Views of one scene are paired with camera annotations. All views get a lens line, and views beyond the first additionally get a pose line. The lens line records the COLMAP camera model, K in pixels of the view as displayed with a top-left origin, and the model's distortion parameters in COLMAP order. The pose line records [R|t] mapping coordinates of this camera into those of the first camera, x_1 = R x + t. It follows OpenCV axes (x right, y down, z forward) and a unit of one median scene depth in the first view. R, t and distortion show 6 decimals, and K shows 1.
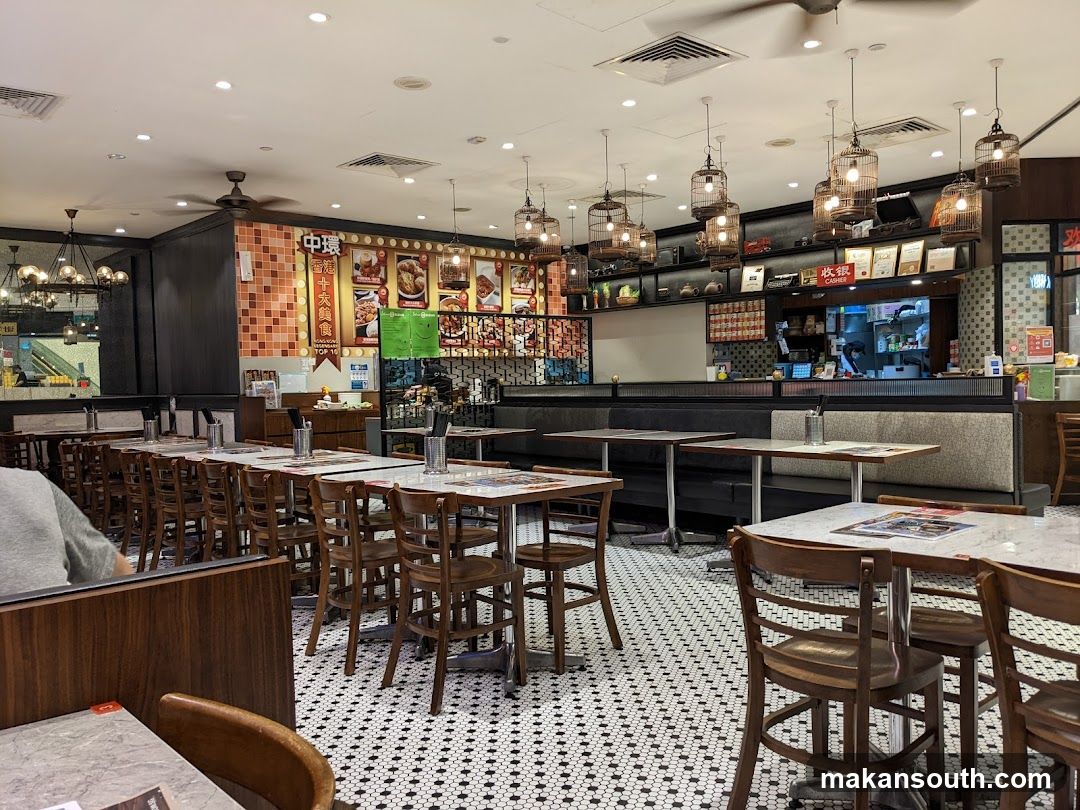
lens RADIAL K [[843.5, 0, 540.0], [0, 843.5, 405.0], [0, 0, 1]] dist [0.102817, -0.236825]
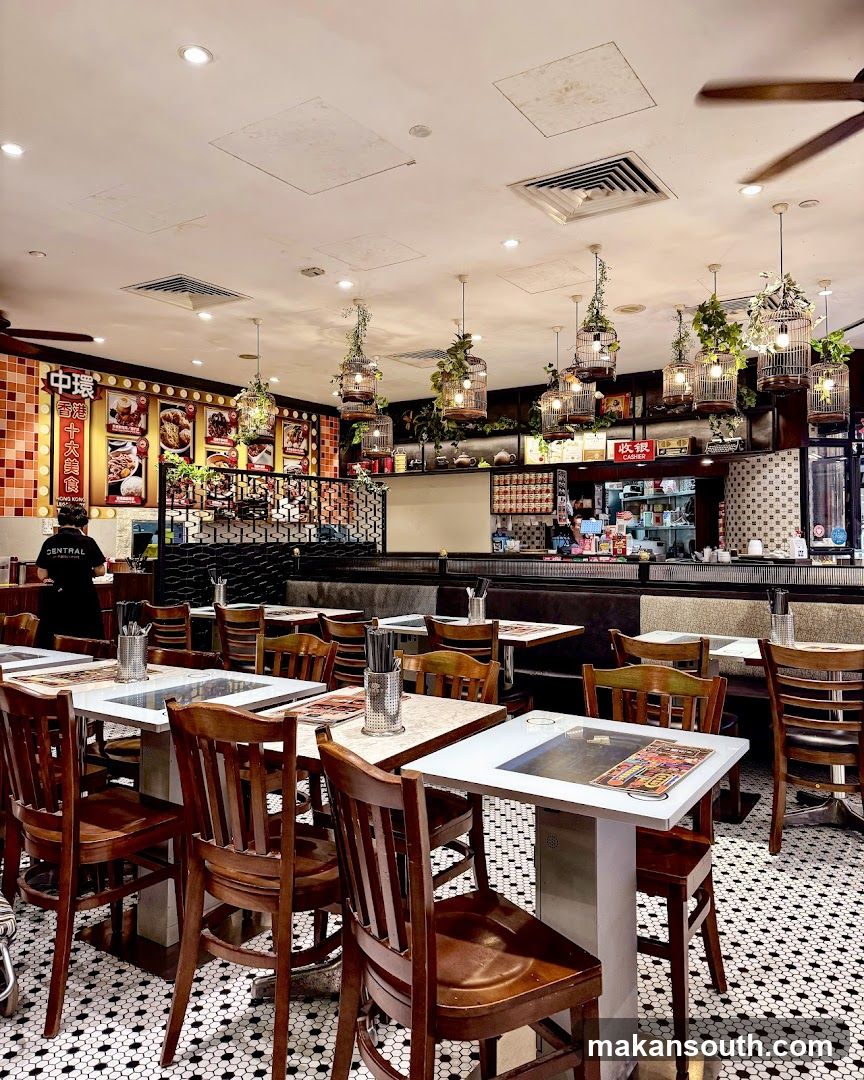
lens RADIAL K [[802.0, 0, 443.4], [0, 802.0, 510.2], [0, 0, 1]] dist [0.121120, -0.216728]
pose [[0.969233, 0.031771, 0.244084, -0.089672], [-0.014865, 0.997380, -0.070796, -0.012490], [-0.245694, 0.064990, 0.967166, 0.131887]]
